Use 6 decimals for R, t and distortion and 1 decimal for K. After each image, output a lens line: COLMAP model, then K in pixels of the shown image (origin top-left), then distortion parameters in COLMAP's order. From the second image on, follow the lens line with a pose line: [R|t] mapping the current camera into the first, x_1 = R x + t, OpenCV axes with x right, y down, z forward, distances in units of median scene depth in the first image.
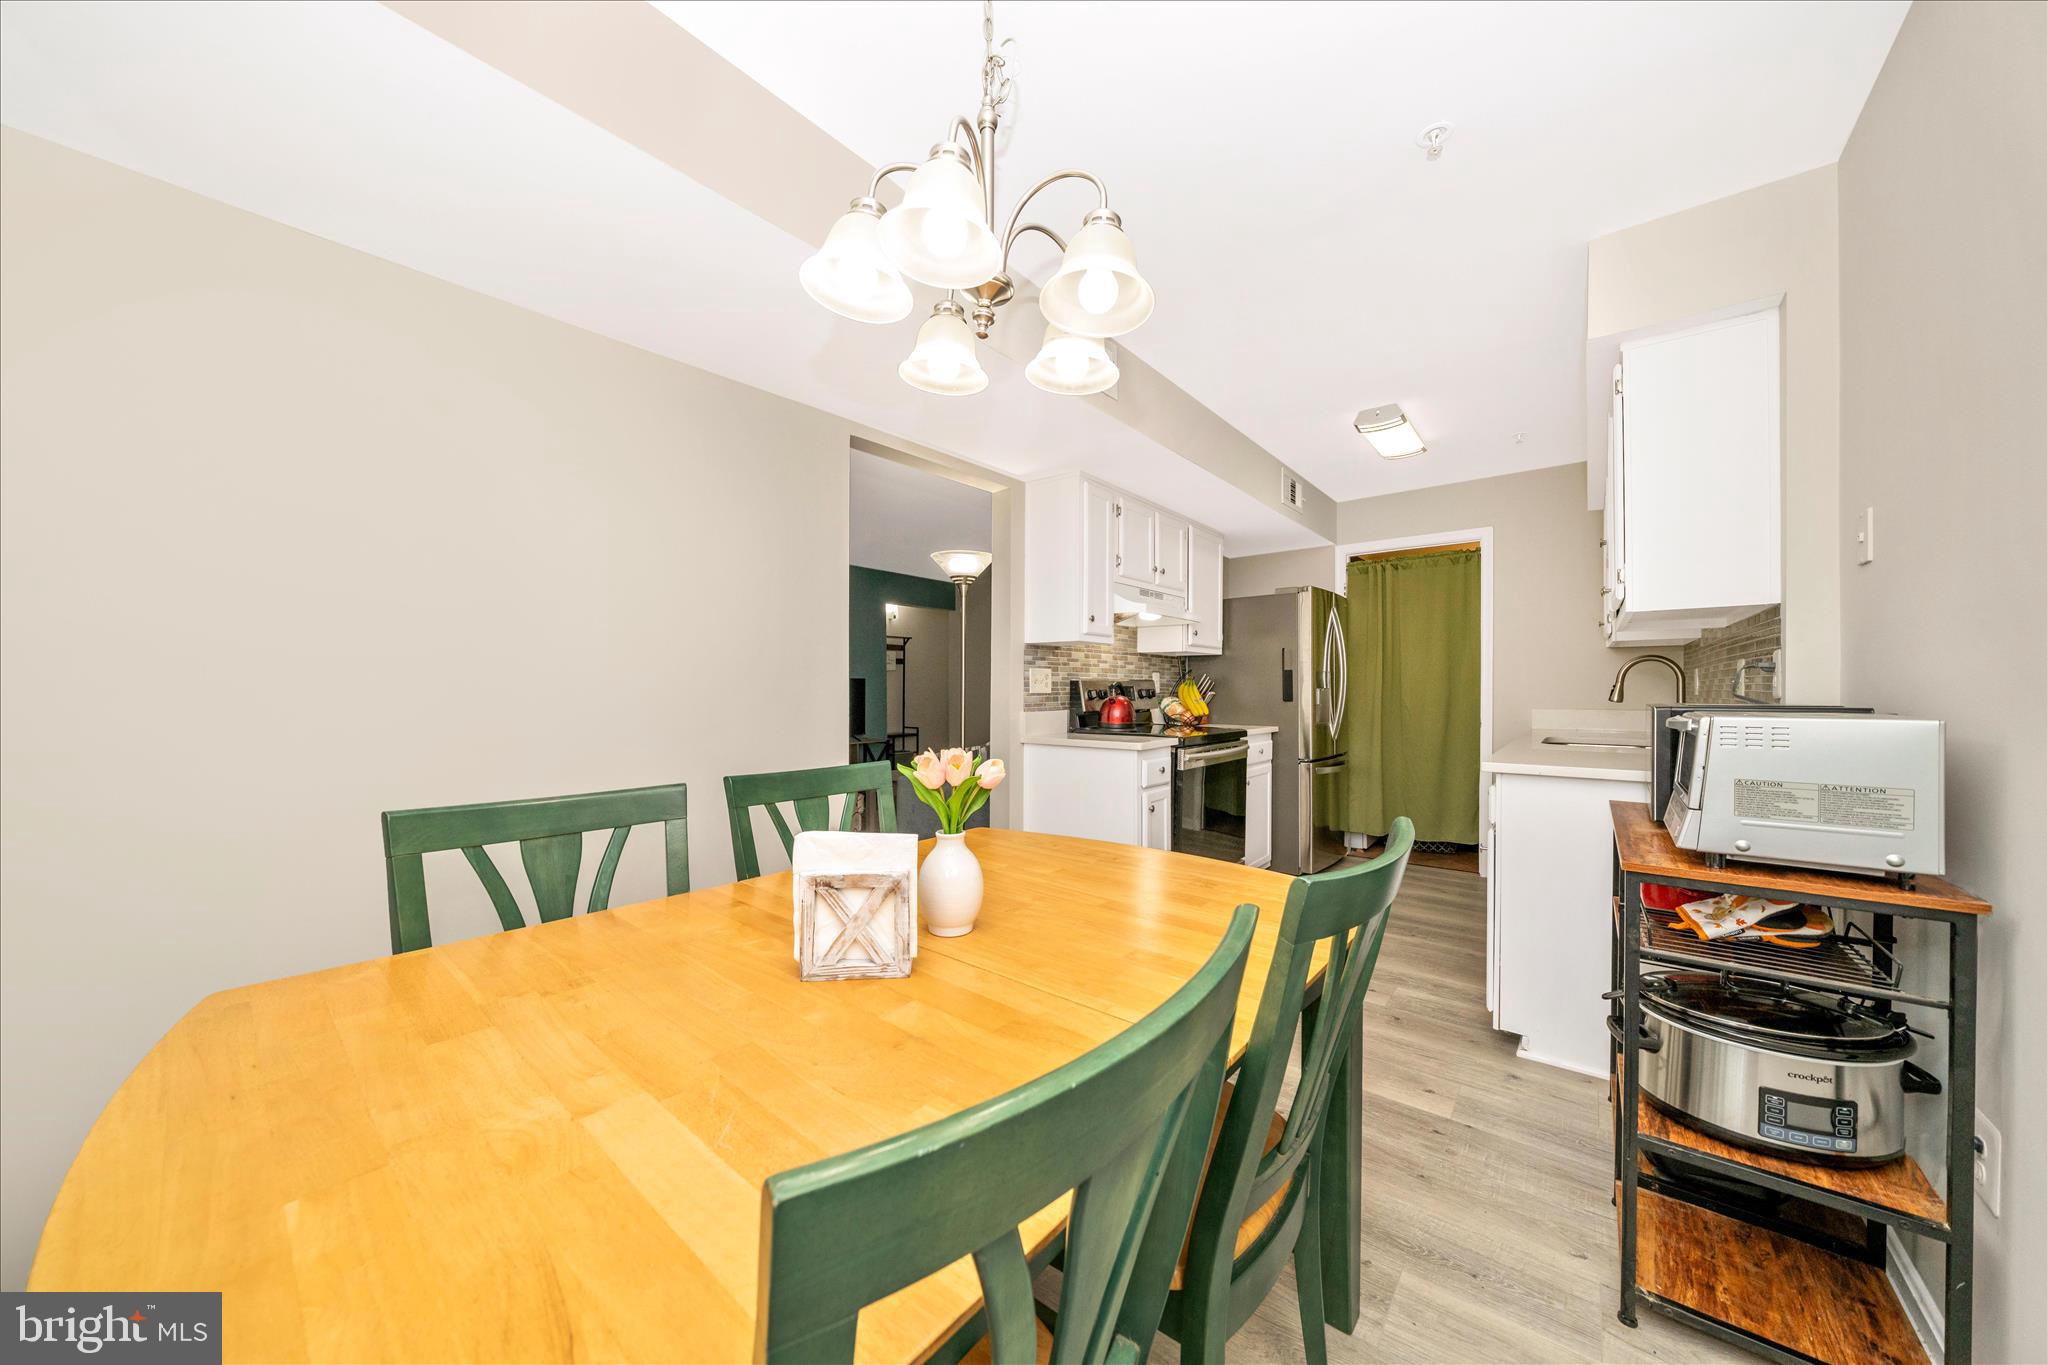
lens RADIAL K [[700.3, 0, 1024.0], [0, 700.3, 682.5], [0, 0, 1]] dist [-0.000227, -0.000049]
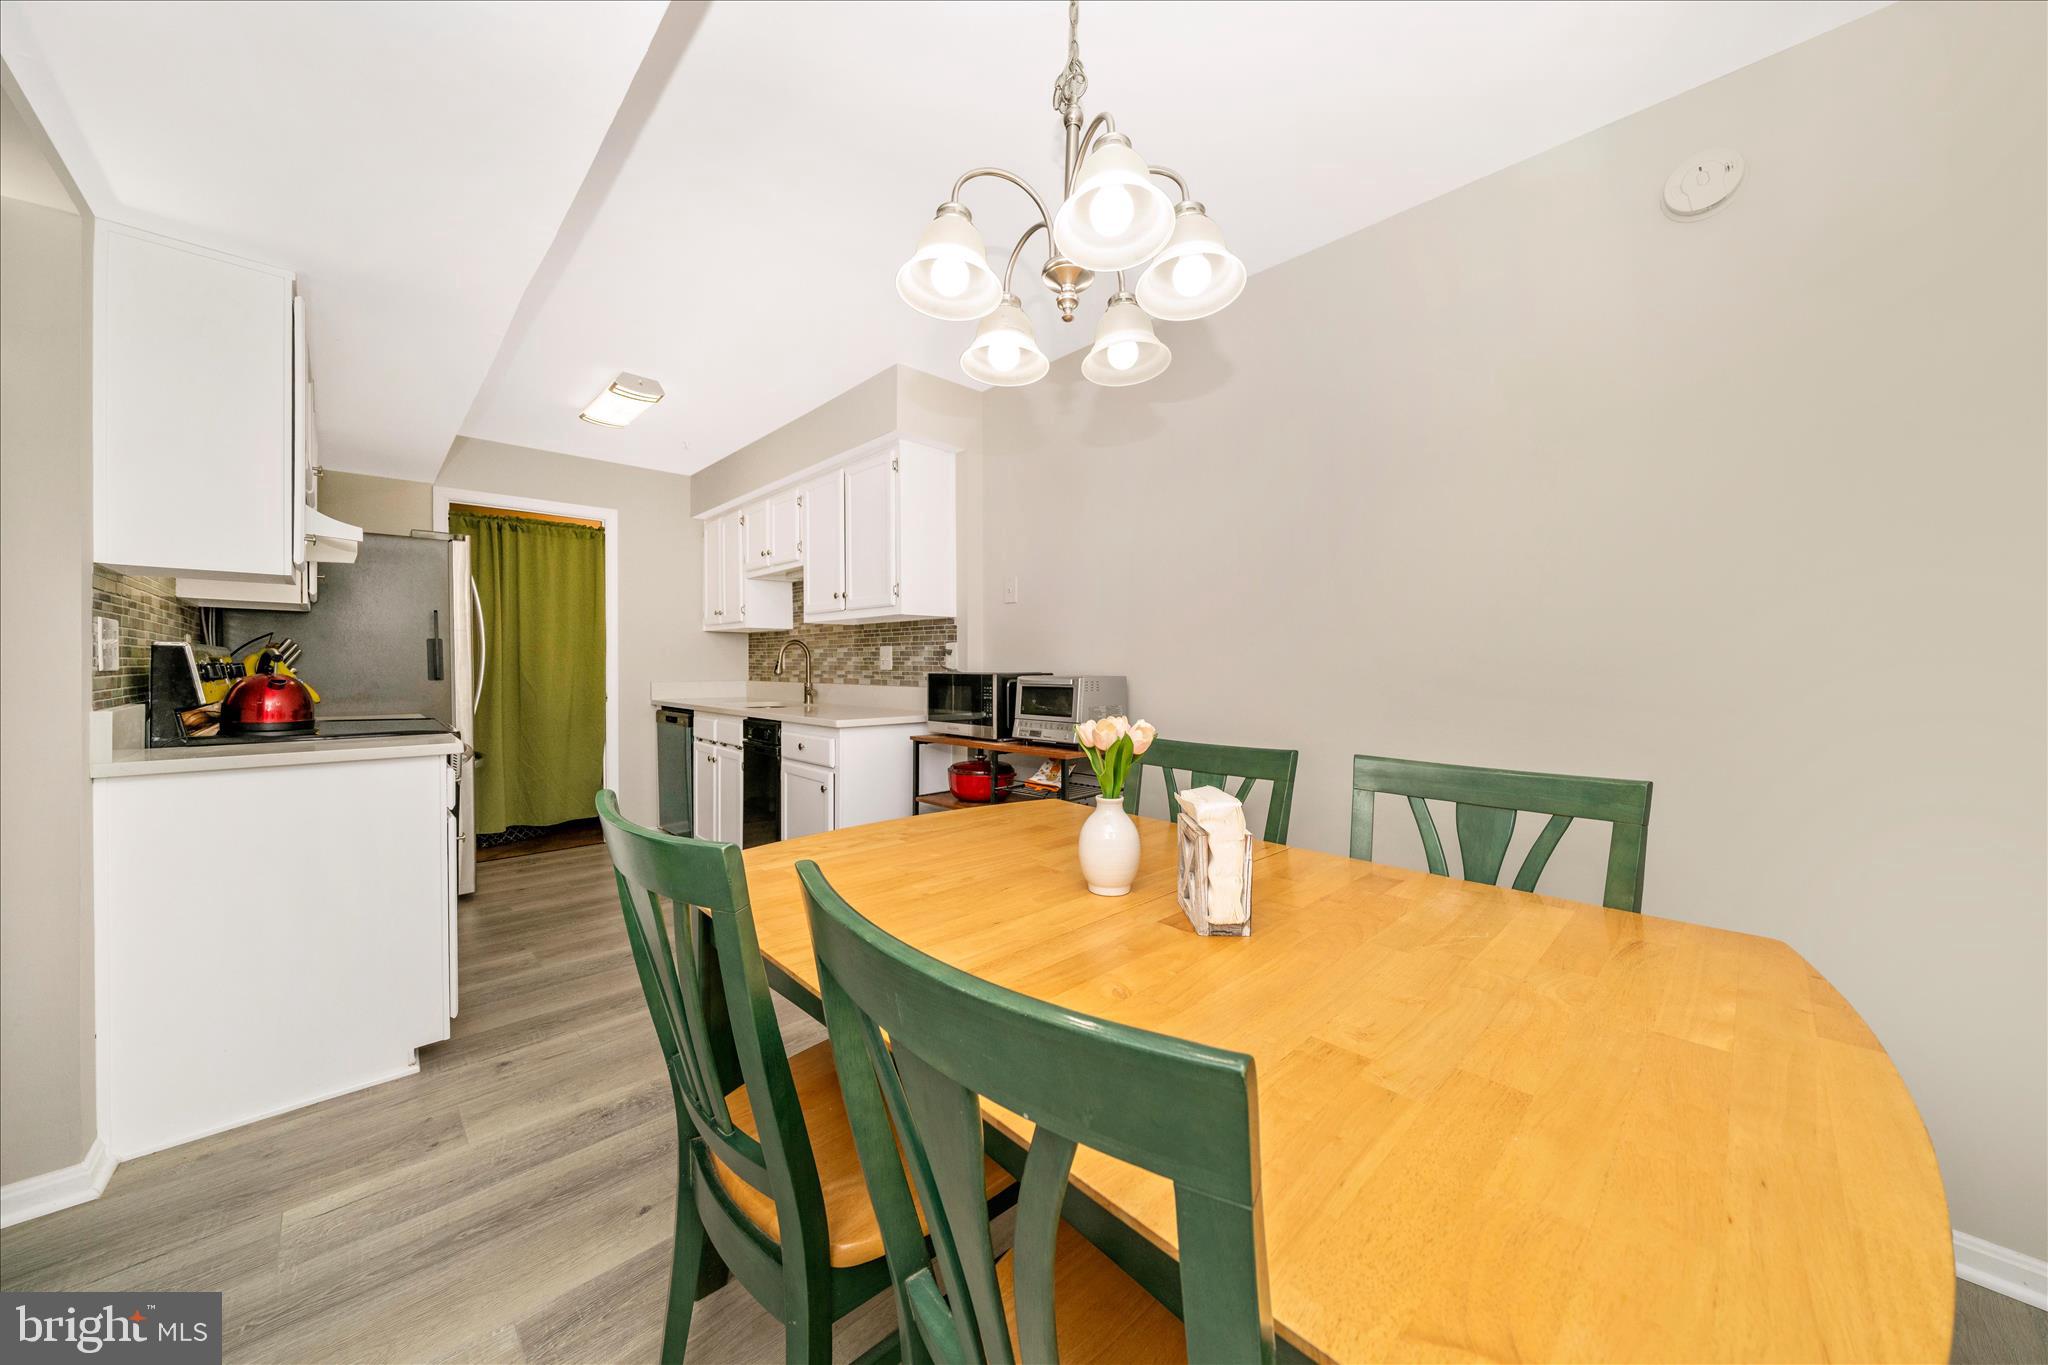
lens RADIAL K [[734.5, 0, 982.2], [0, 734.5, 674.2], [0, 0, 1]] dist [-0.000164, -0.000027]
pose [[0.157048, -0.009859, 0.987542, -0.340588], [-0.013166, 0.999840, 0.012075, 0.002925], [-0.987503, -0.014898, 0.156893, 0.280094]]
